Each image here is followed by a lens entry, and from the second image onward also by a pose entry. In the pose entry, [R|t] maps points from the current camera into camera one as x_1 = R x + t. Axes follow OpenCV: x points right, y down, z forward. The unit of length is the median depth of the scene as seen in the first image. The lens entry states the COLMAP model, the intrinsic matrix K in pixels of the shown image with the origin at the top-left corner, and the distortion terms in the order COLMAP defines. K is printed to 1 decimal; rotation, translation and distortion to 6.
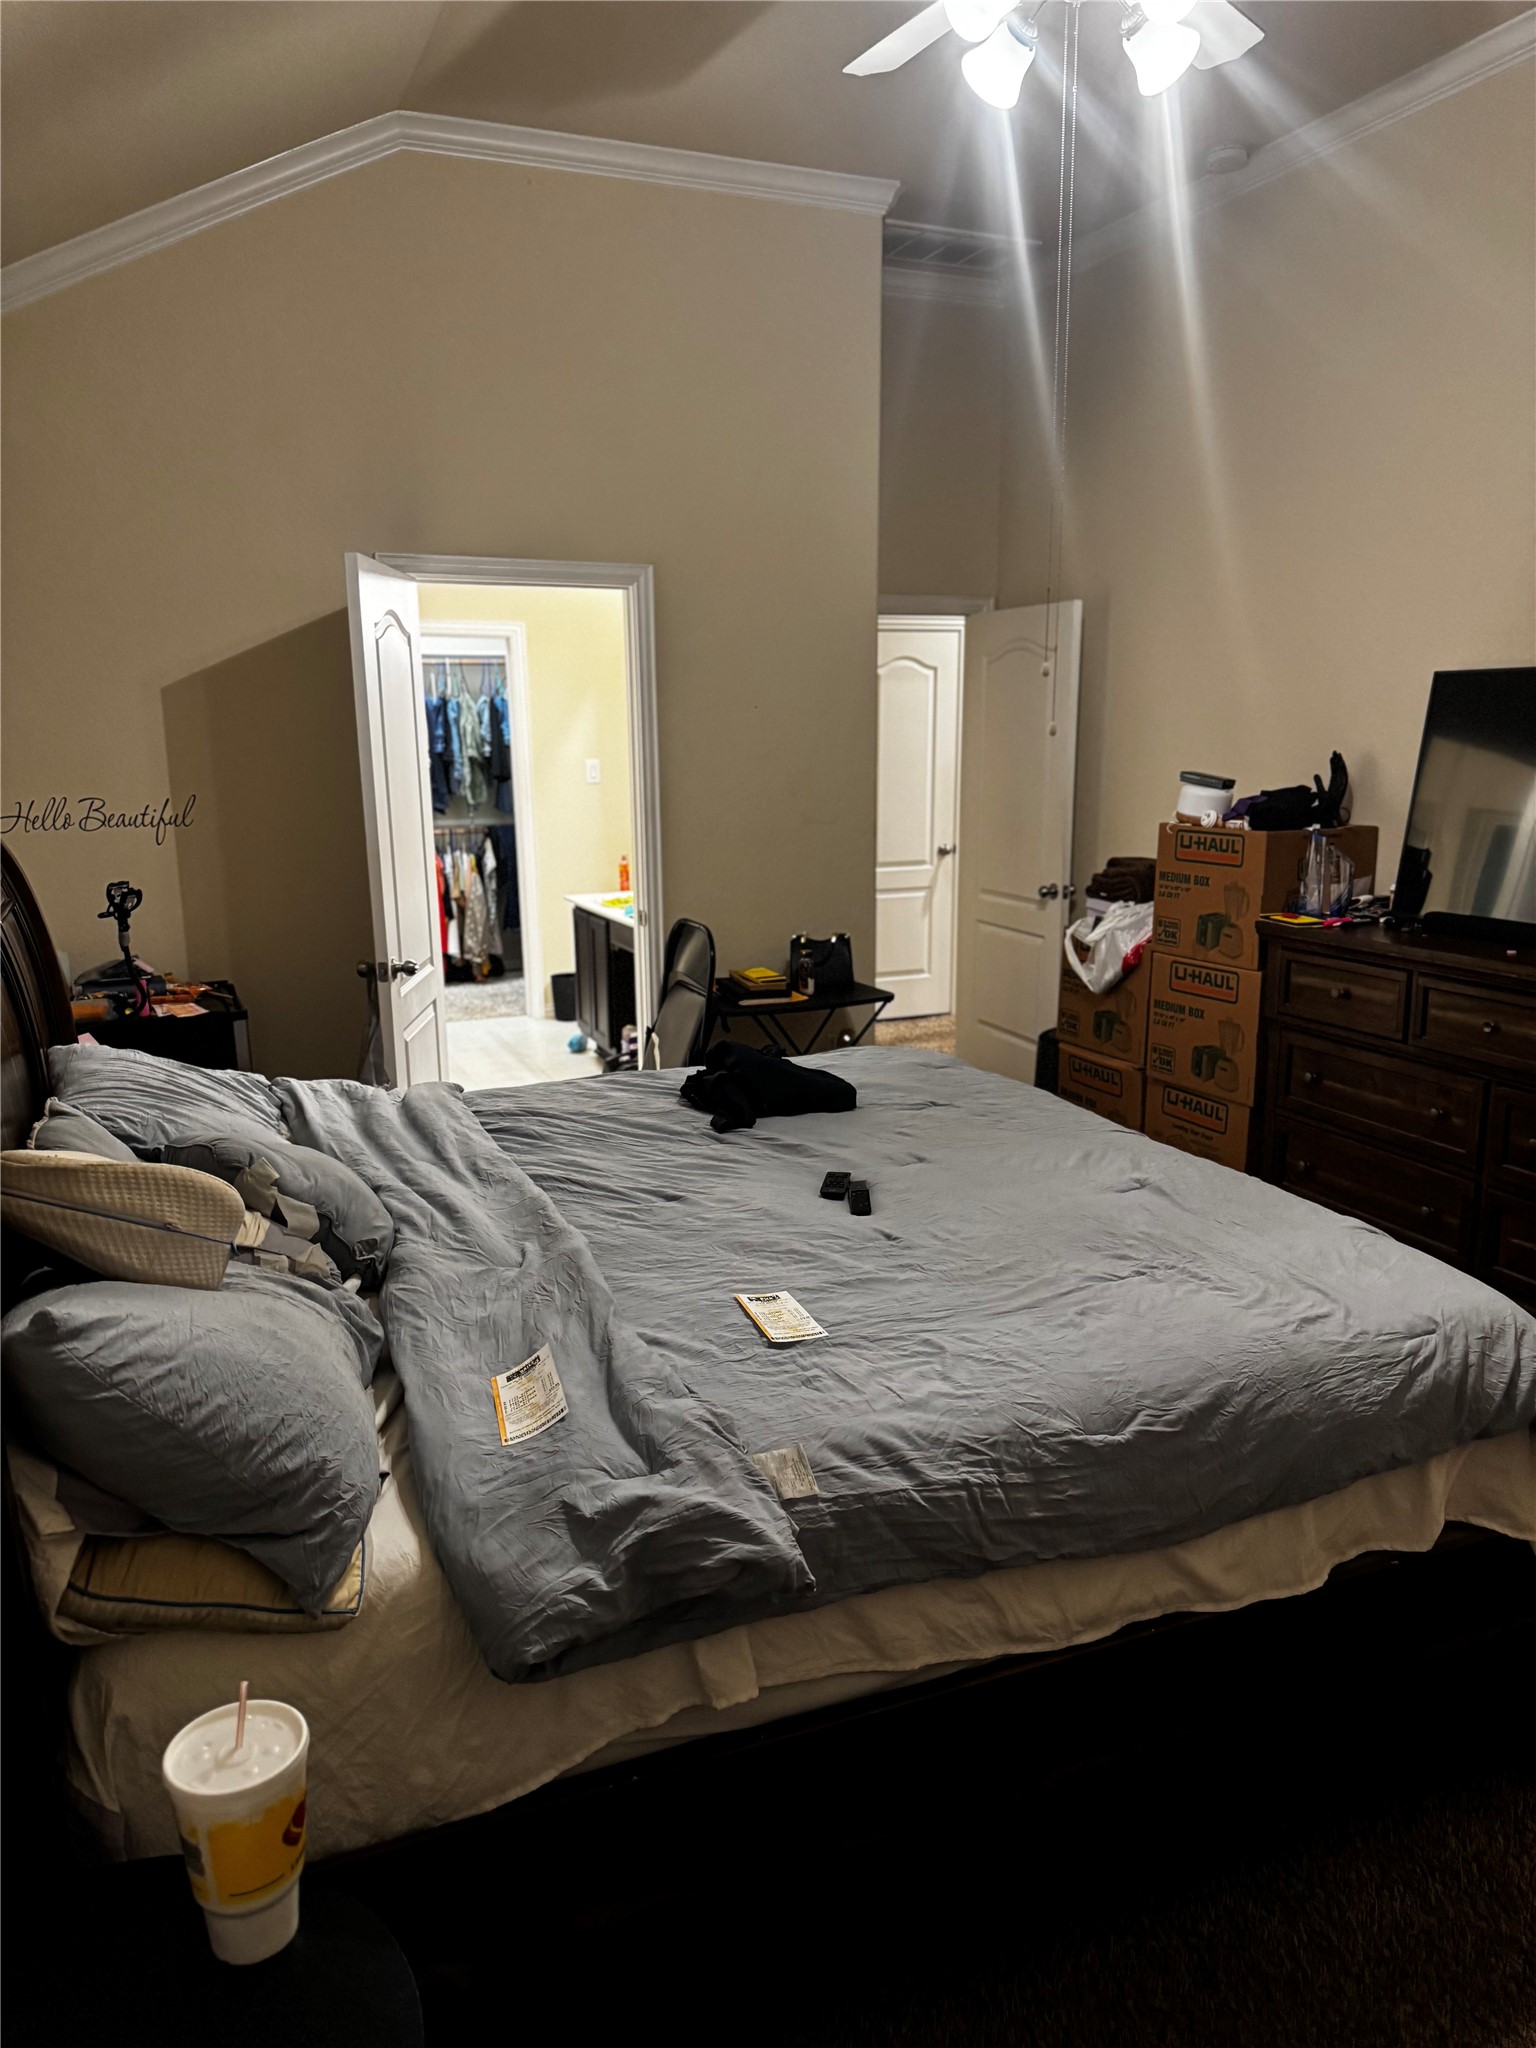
lens RADIAL K [[1449.3, 0, 773.5], [0, 1449.3, 1023.0], [0, 0, 1]] dist [0.139011, -0.214972]
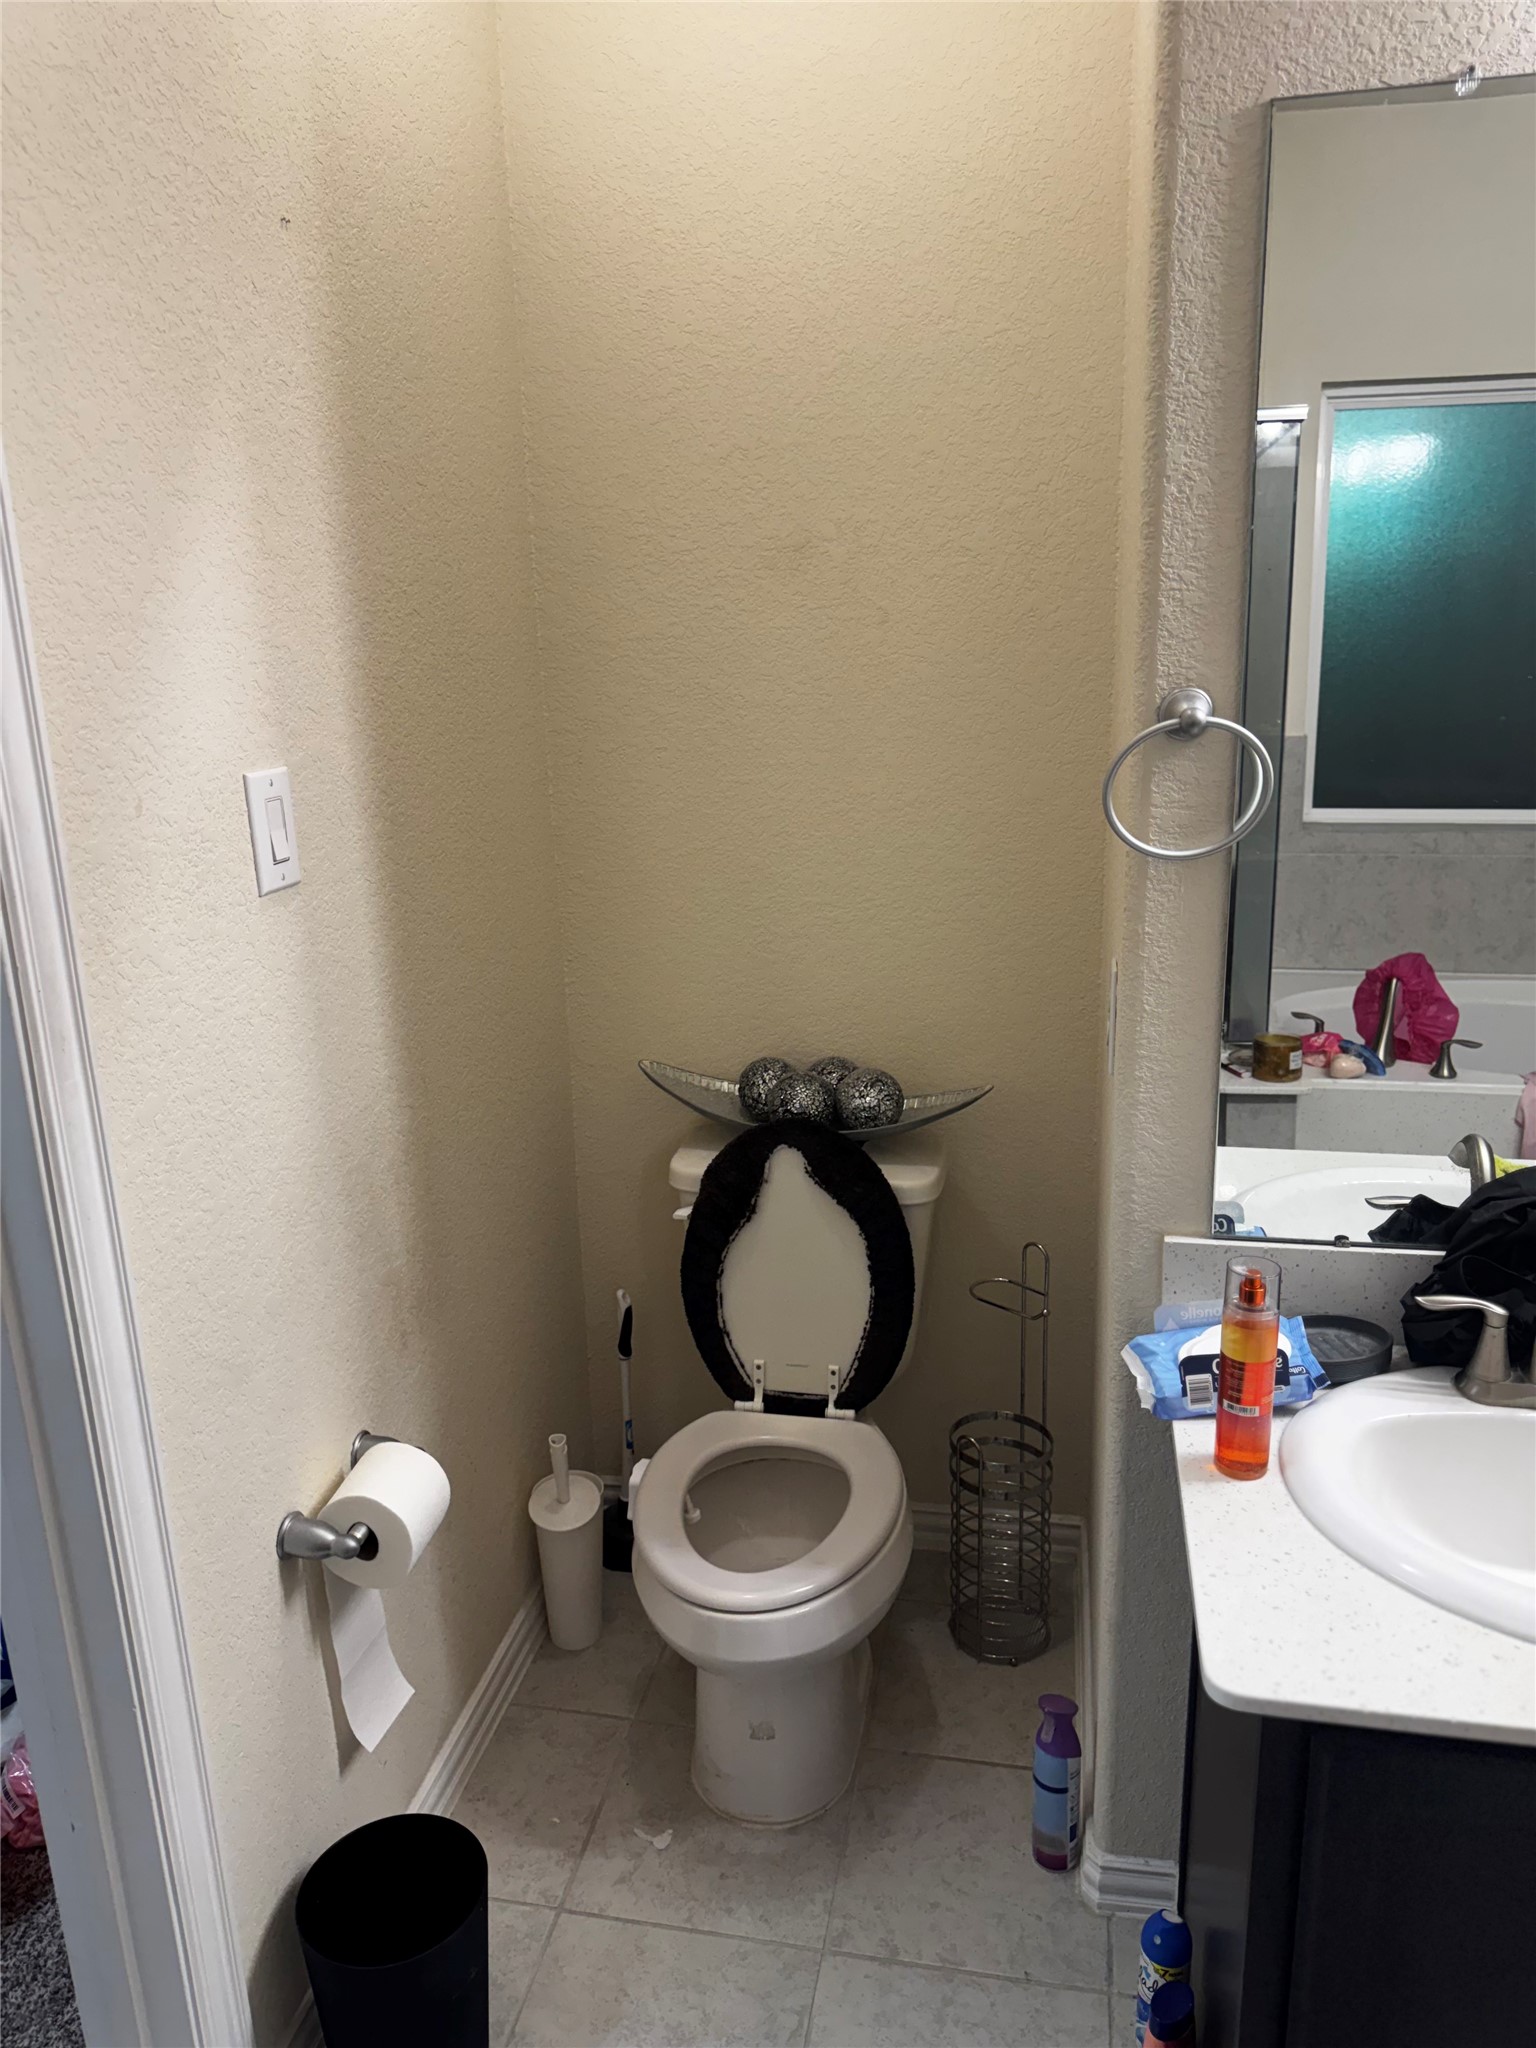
lens RADIAL K [[1458.2, 0, 768.0], [0, 1458.2, 1024.0], [0, 0, 1]] dist [0.022744, -0.025514]
pose [[0.560242, -0.228854, 0.796087, -0.217648], [0.194966, 0.970507, 0.141789, -0.145192], [-0.805057, 0.075774, 0.588338, 0.752087]]
